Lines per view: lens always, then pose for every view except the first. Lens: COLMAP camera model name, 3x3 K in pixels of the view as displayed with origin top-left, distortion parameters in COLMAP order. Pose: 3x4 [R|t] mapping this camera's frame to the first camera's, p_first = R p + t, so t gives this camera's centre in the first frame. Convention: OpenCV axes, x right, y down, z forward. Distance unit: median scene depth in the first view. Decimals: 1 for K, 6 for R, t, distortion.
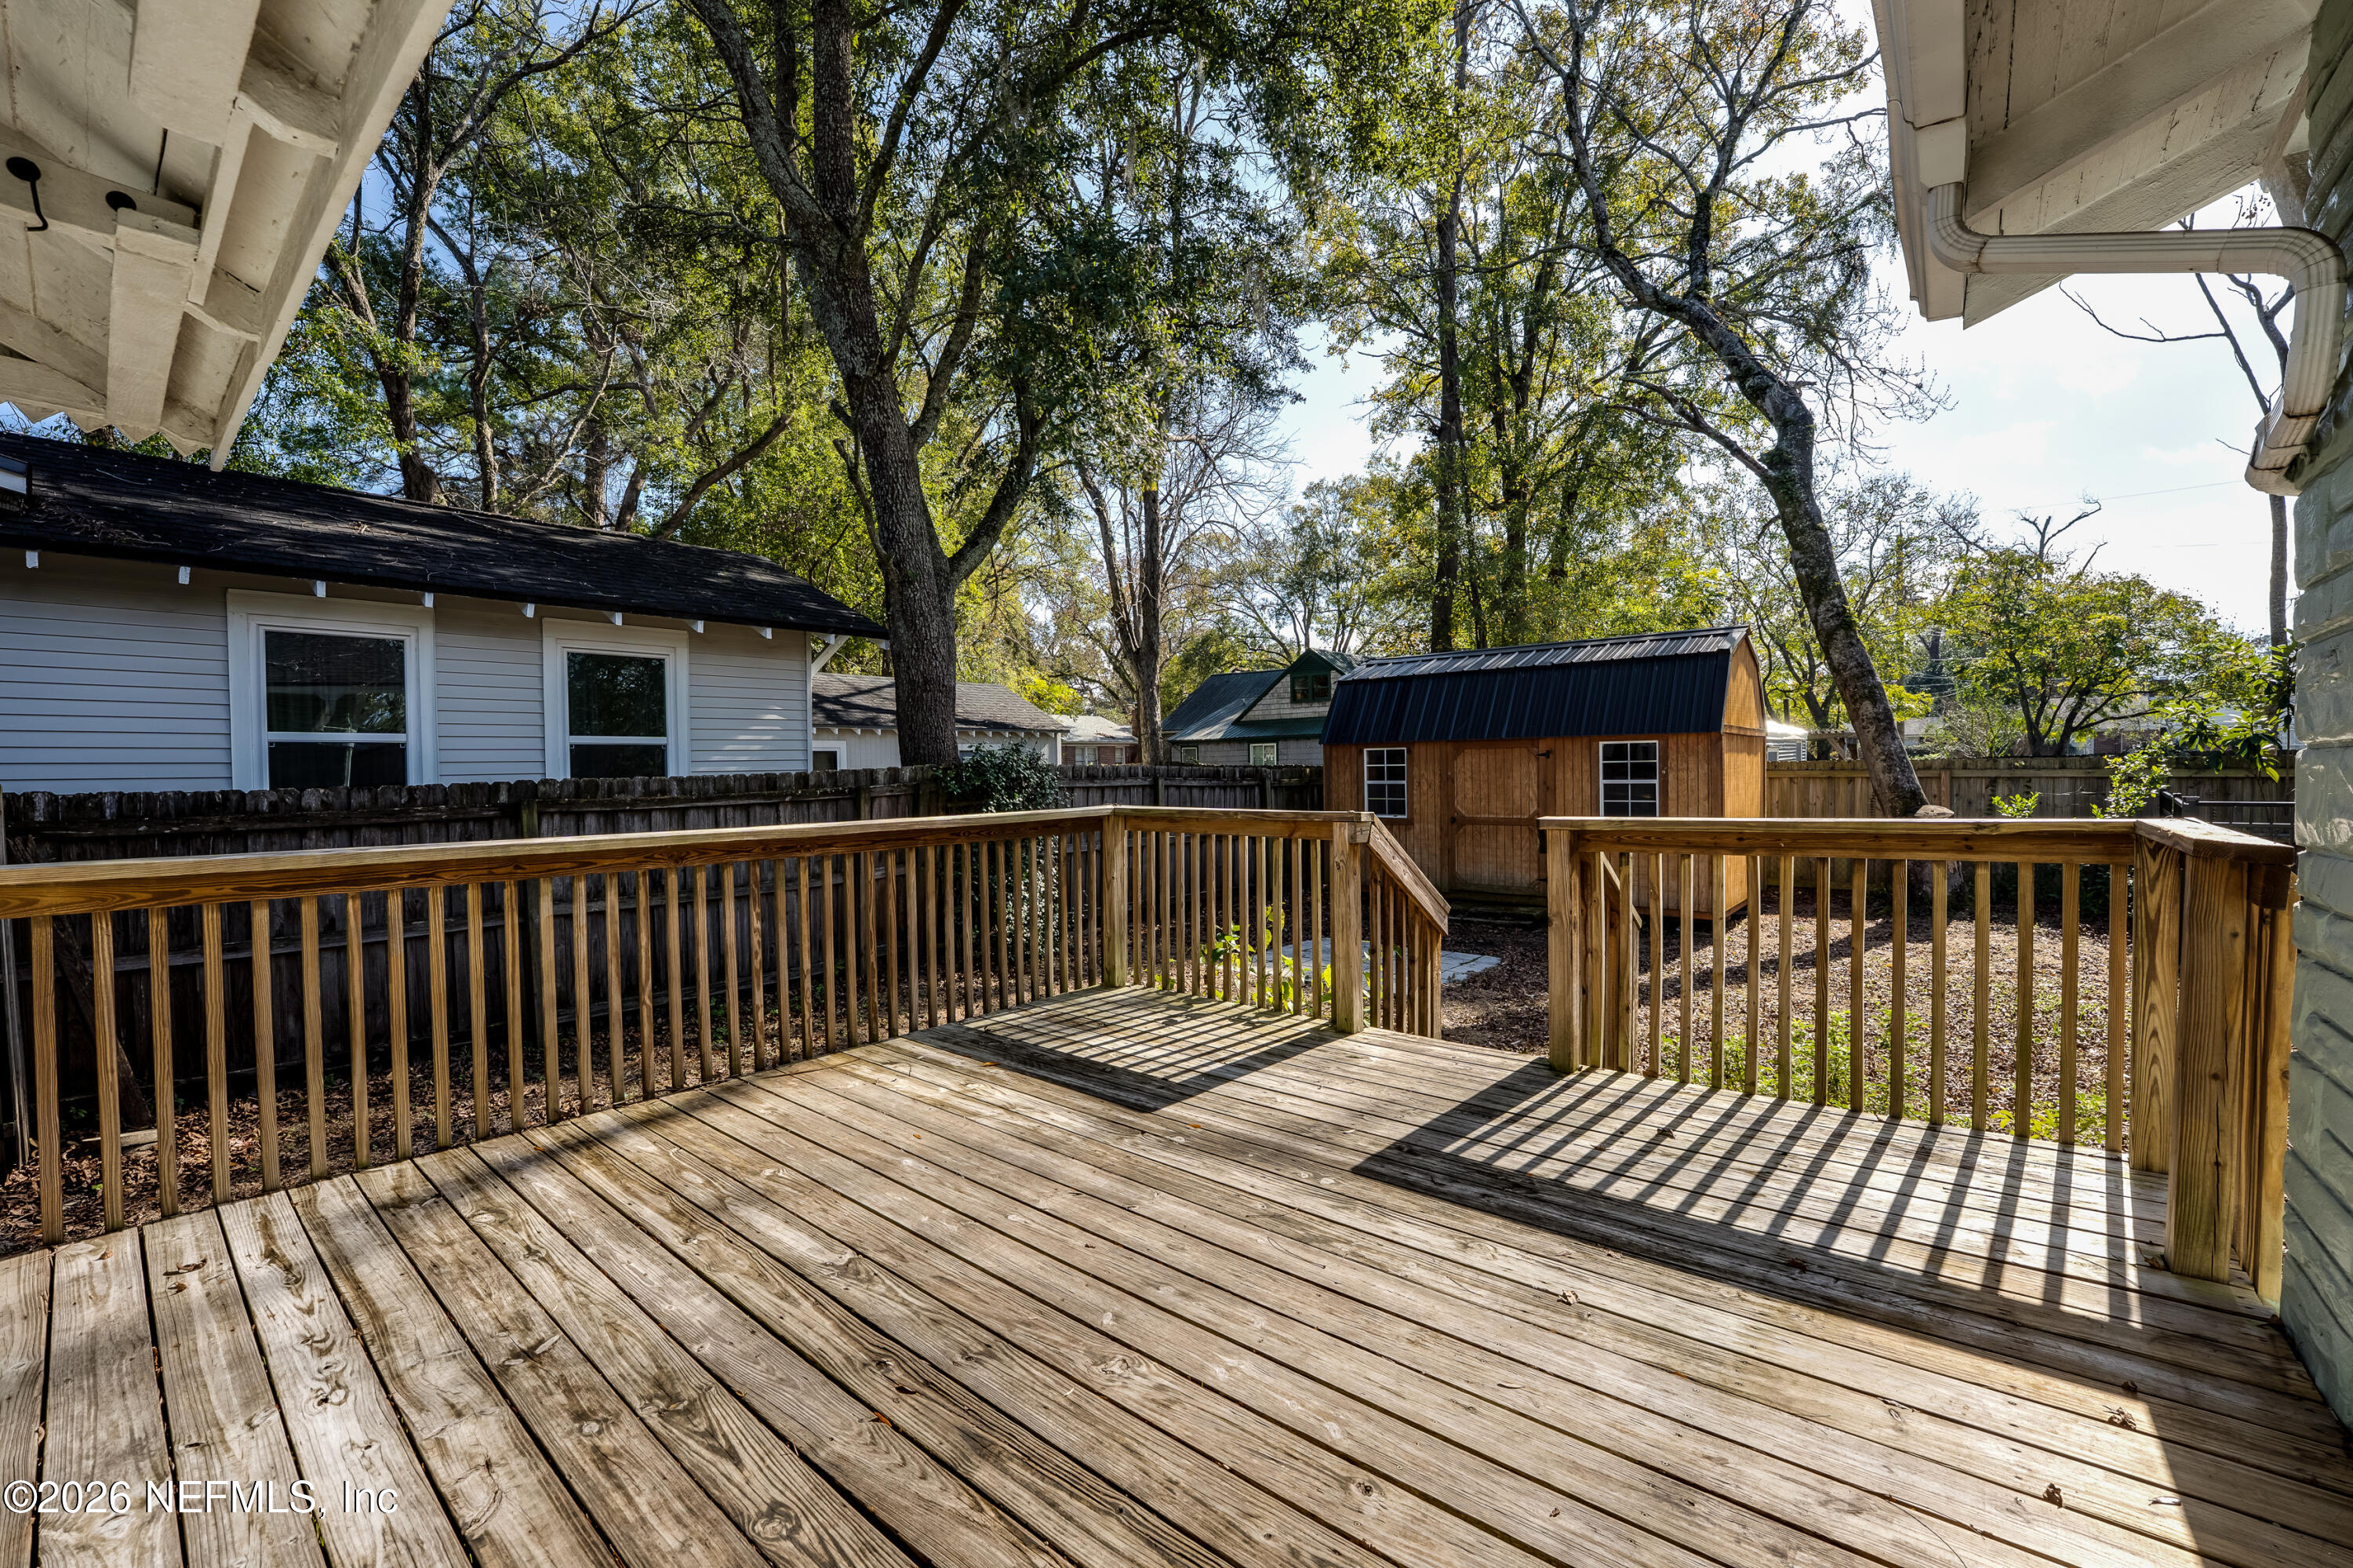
lens RADIAL K [[953.8, 0, 1186.9], [0, 953.8, 785.8], [0, 0, 1]] dist [-0.021941, 0.000486]
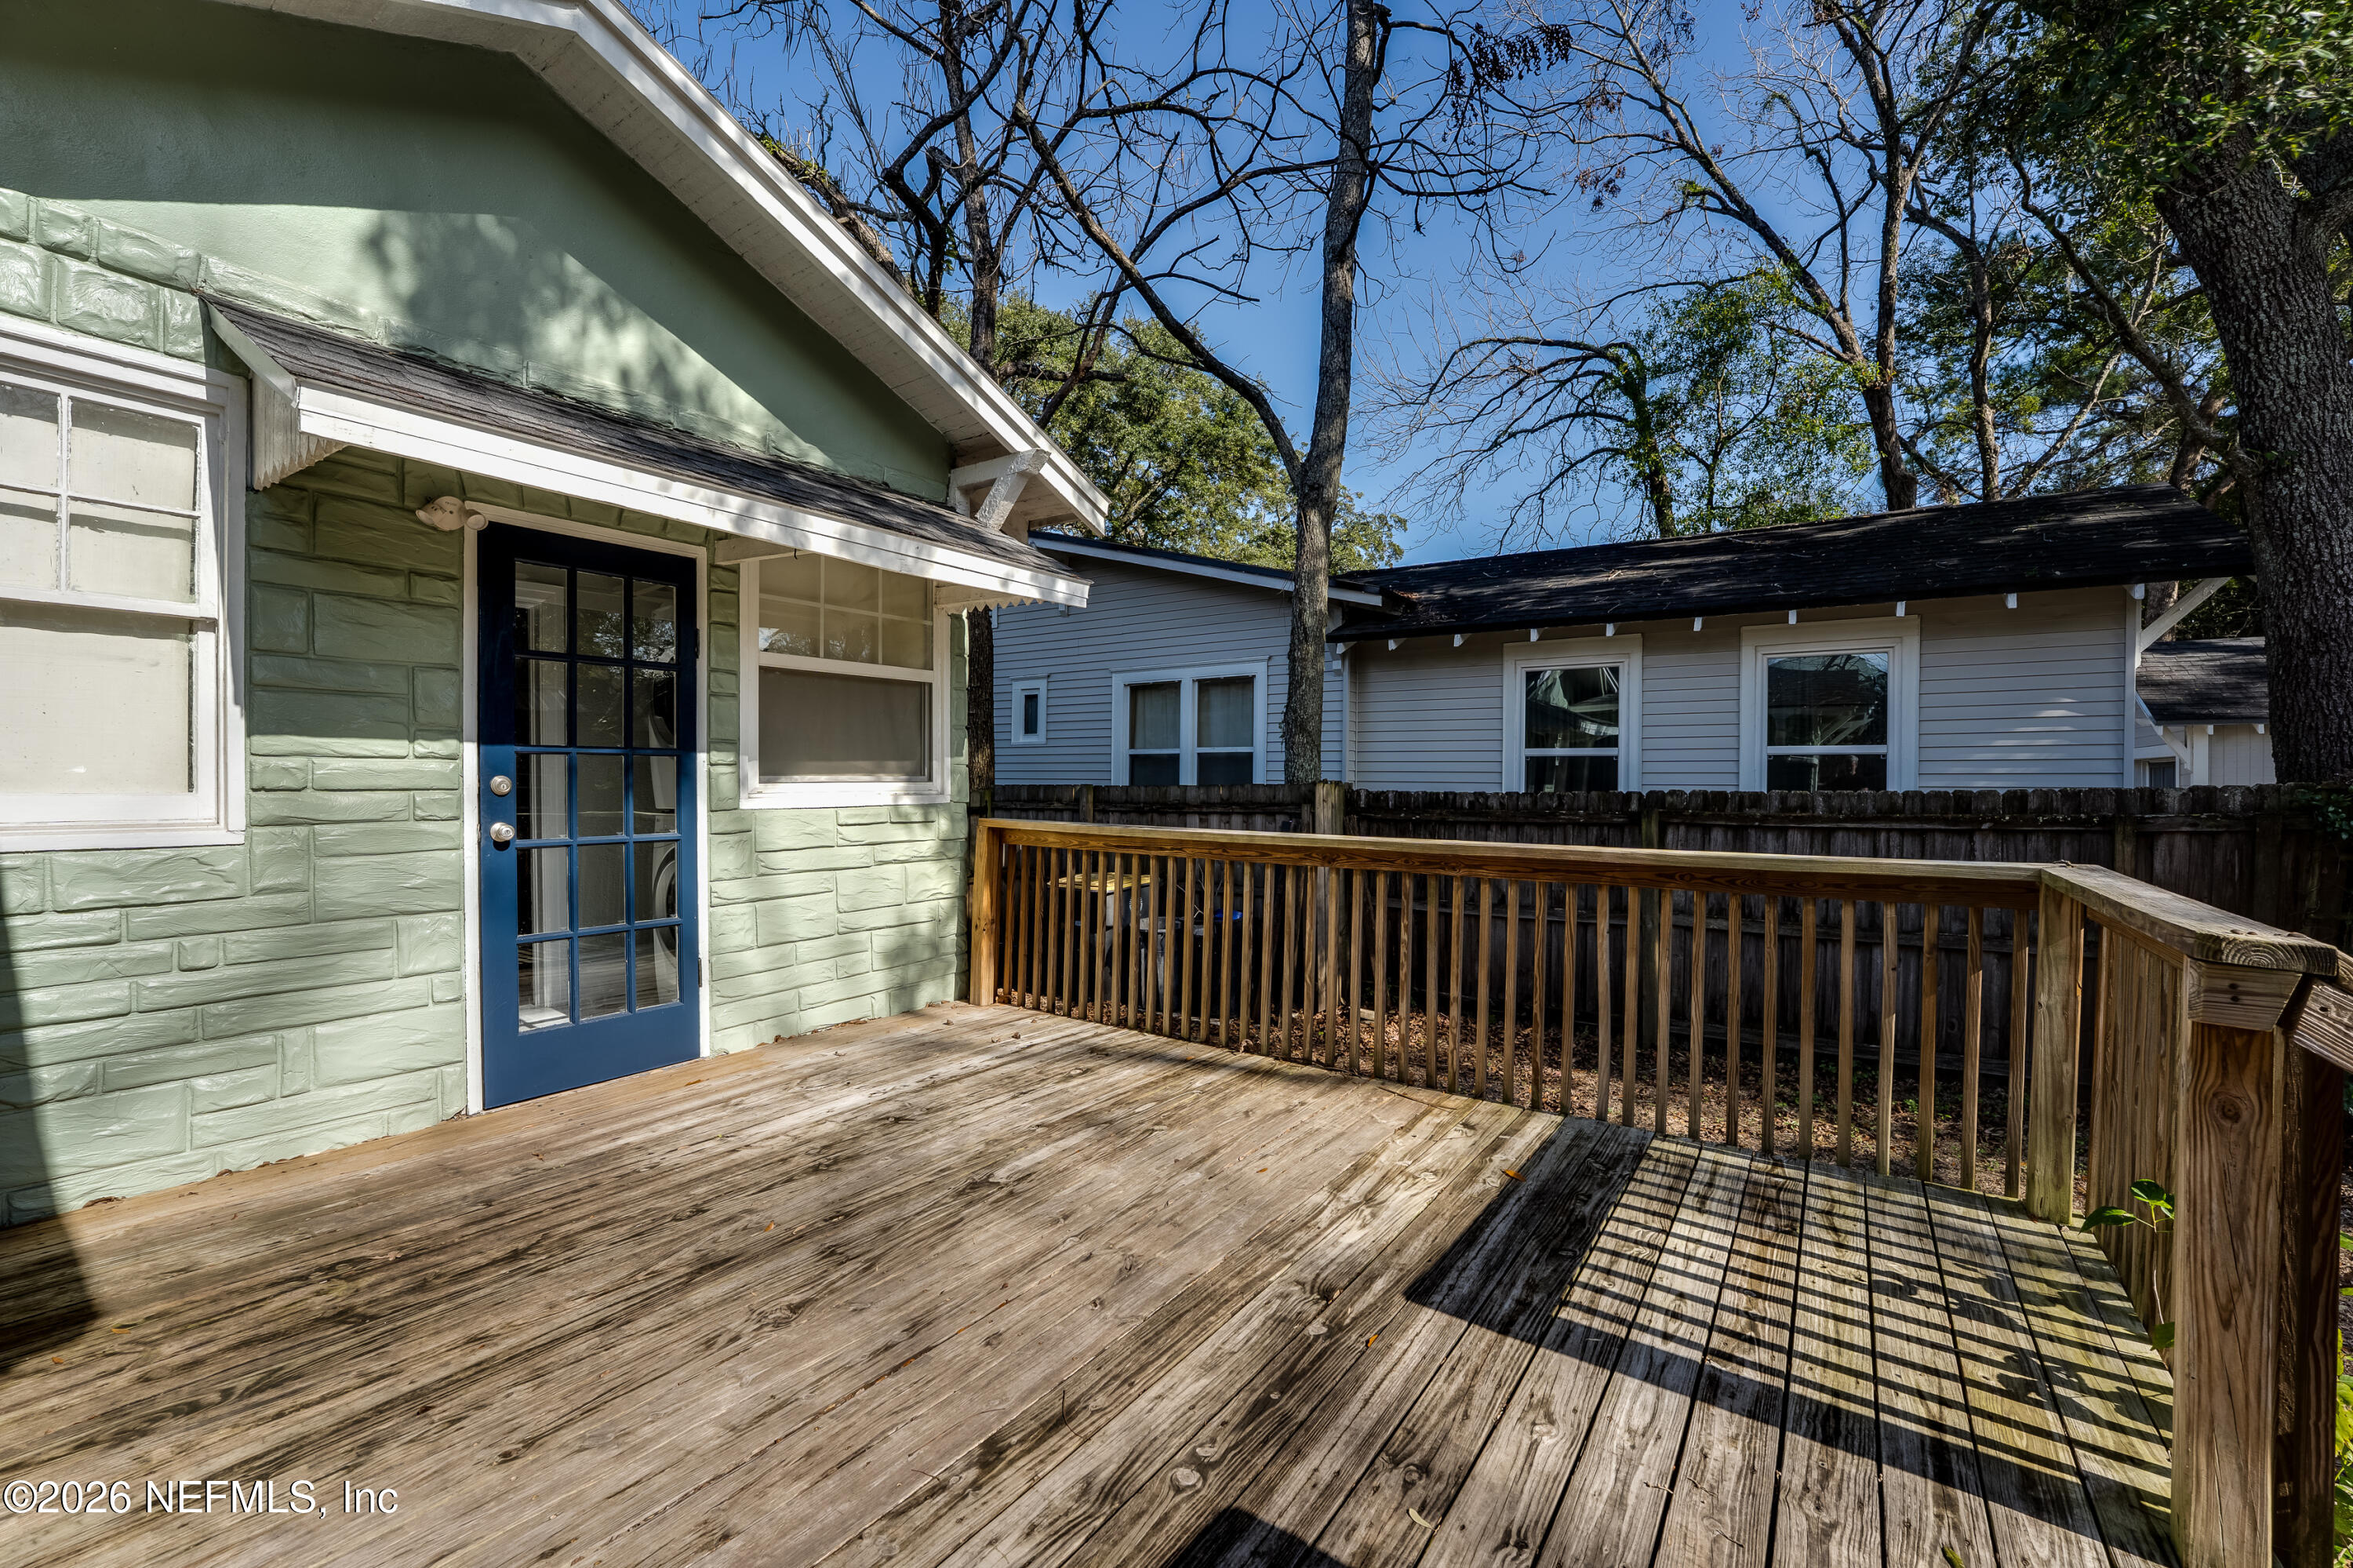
lens RADIAL K [[953.8, 0, 1164.4], [0, 953.8, 791.6], [0, 0, 1]] dist [-0.021941, 0.000486]
pose [[0.083681, 0.024390, -0.996194, 0.477002], [-0.029907, 0.999312, 0.021954, -0.018386], [0.996044, 0.027956, 0.084352, 0.604993]]
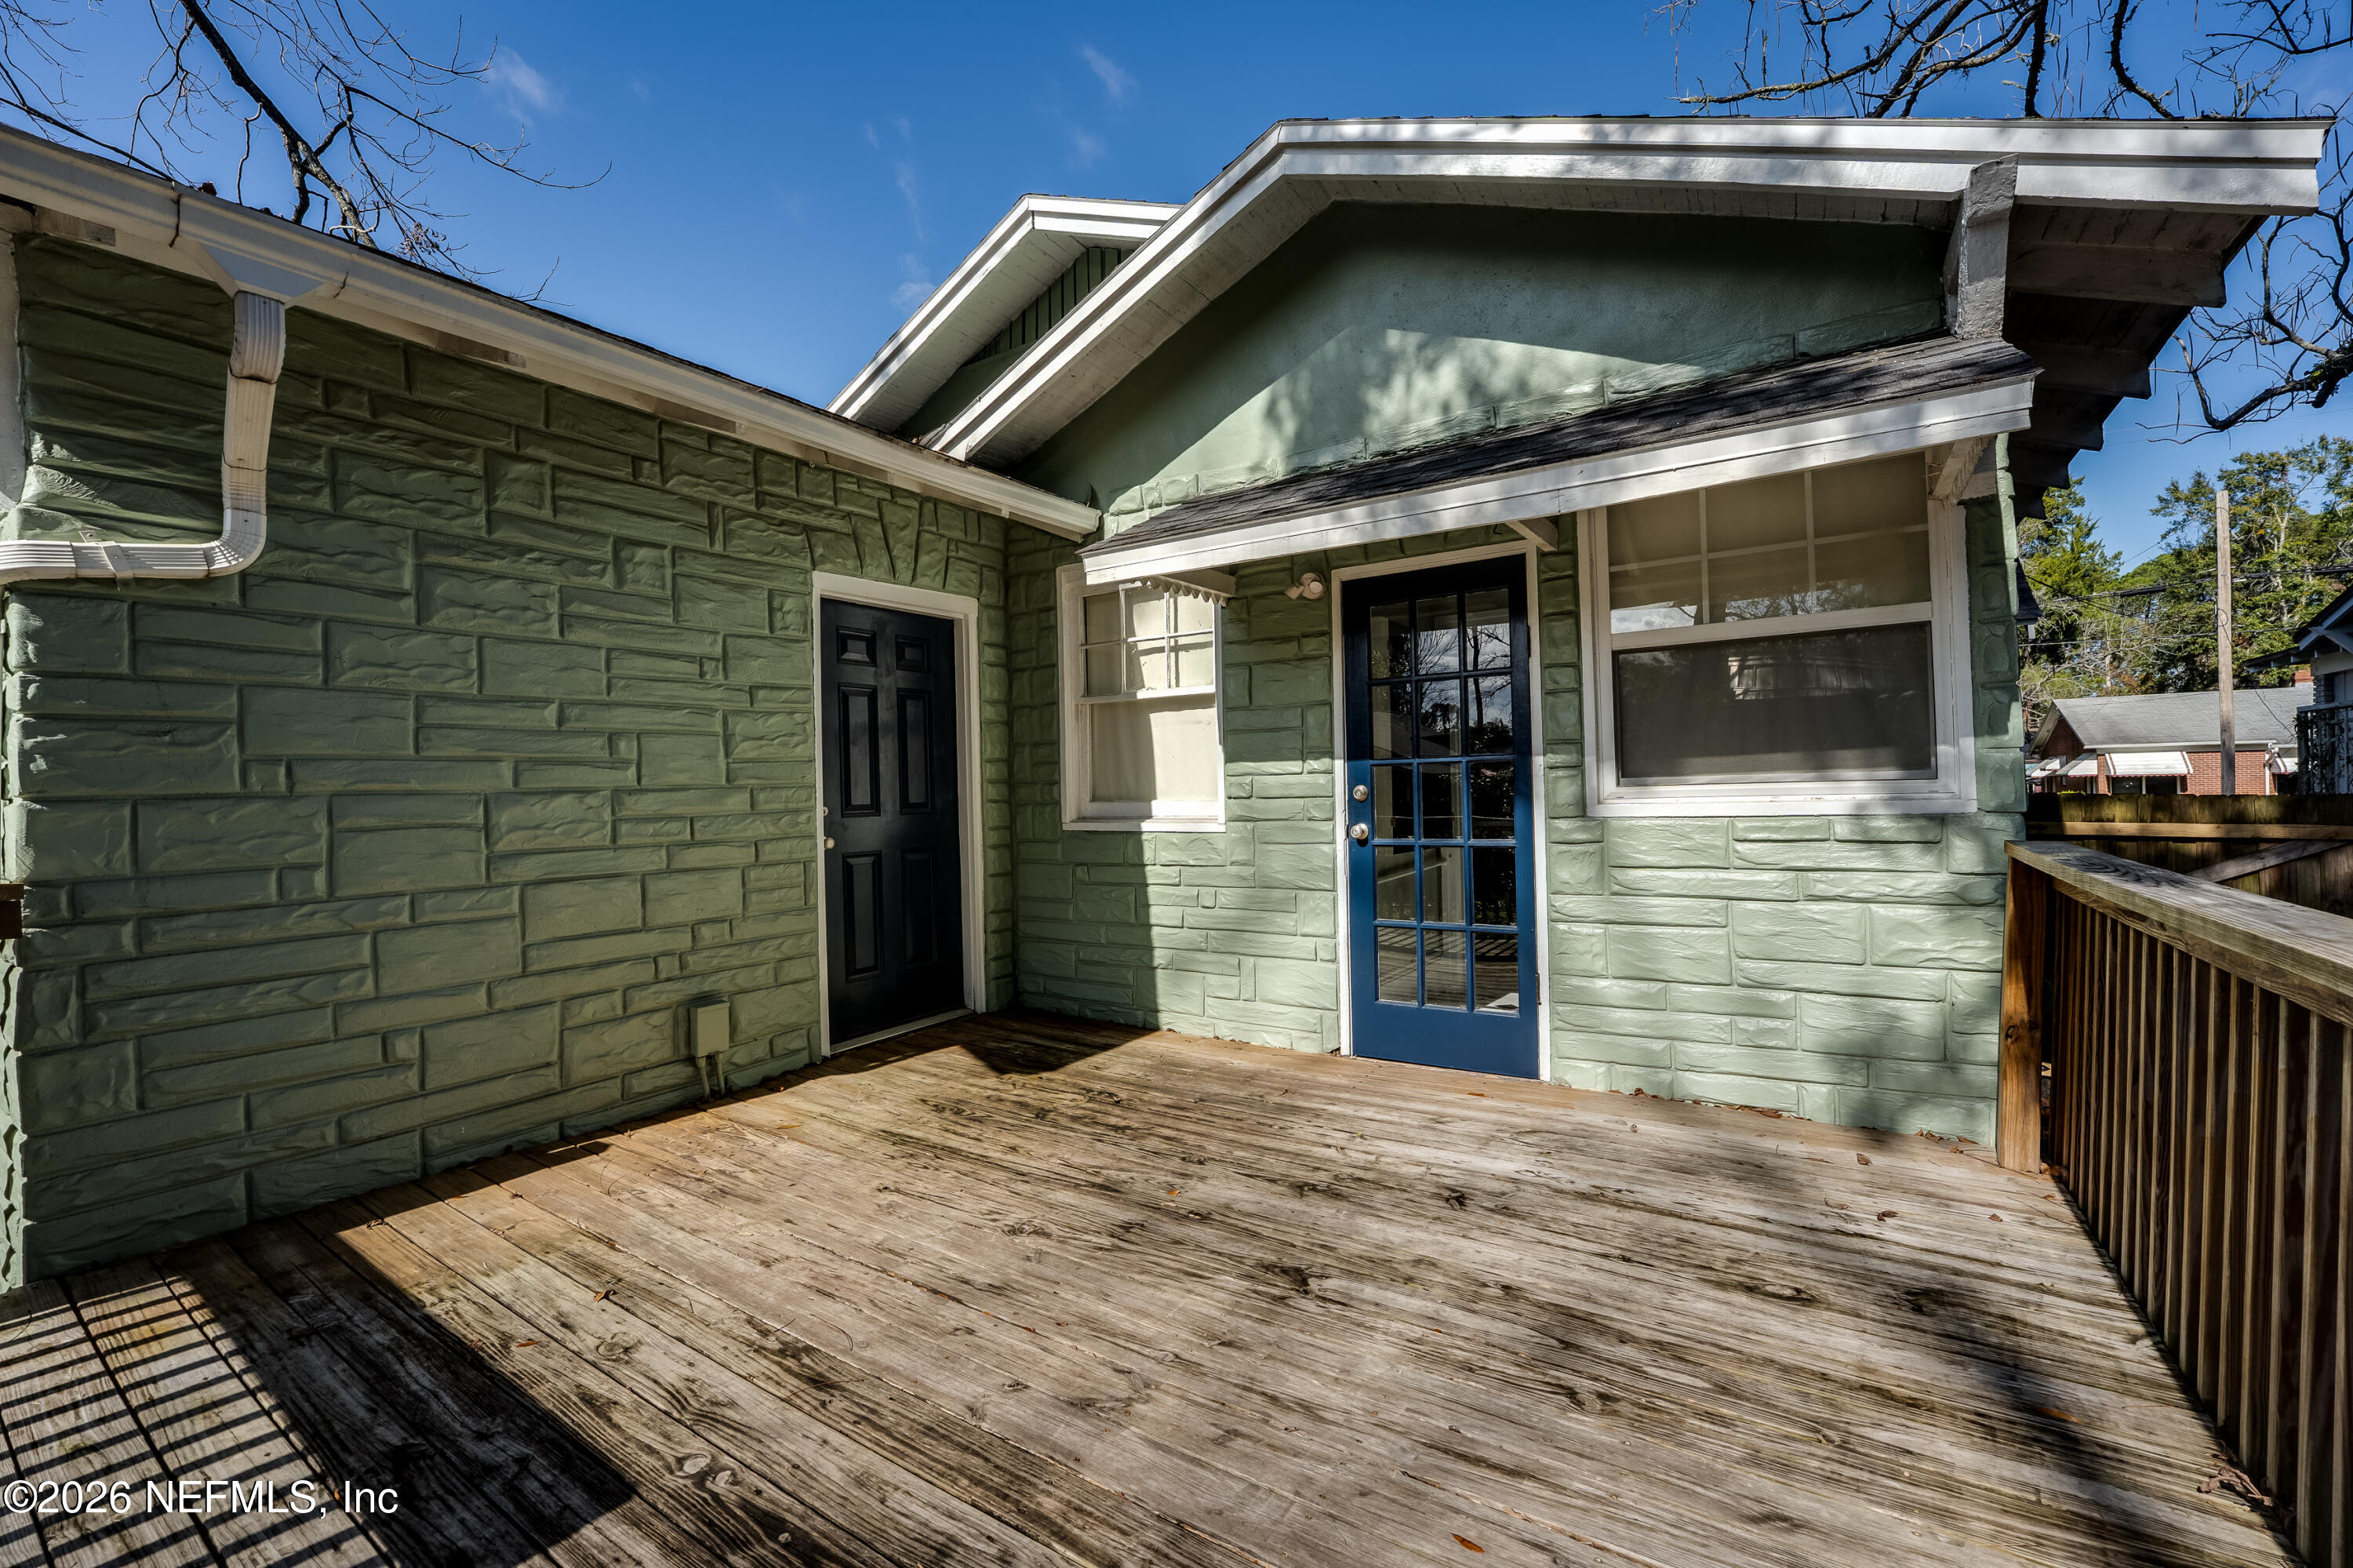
lens RADIAL K [[953.8, 0, 1183.8], [0, 953.8, 788.1], [0, 0, 1]] dist [-0.021941, 0.000486]
pose [[-0.991249, 0.029055, -0.128767, -0.063886], [0.027135, 0.999493, 0.016641, -0.016175], [0.129185, 0.013001, -0.991535, 1.071437]]
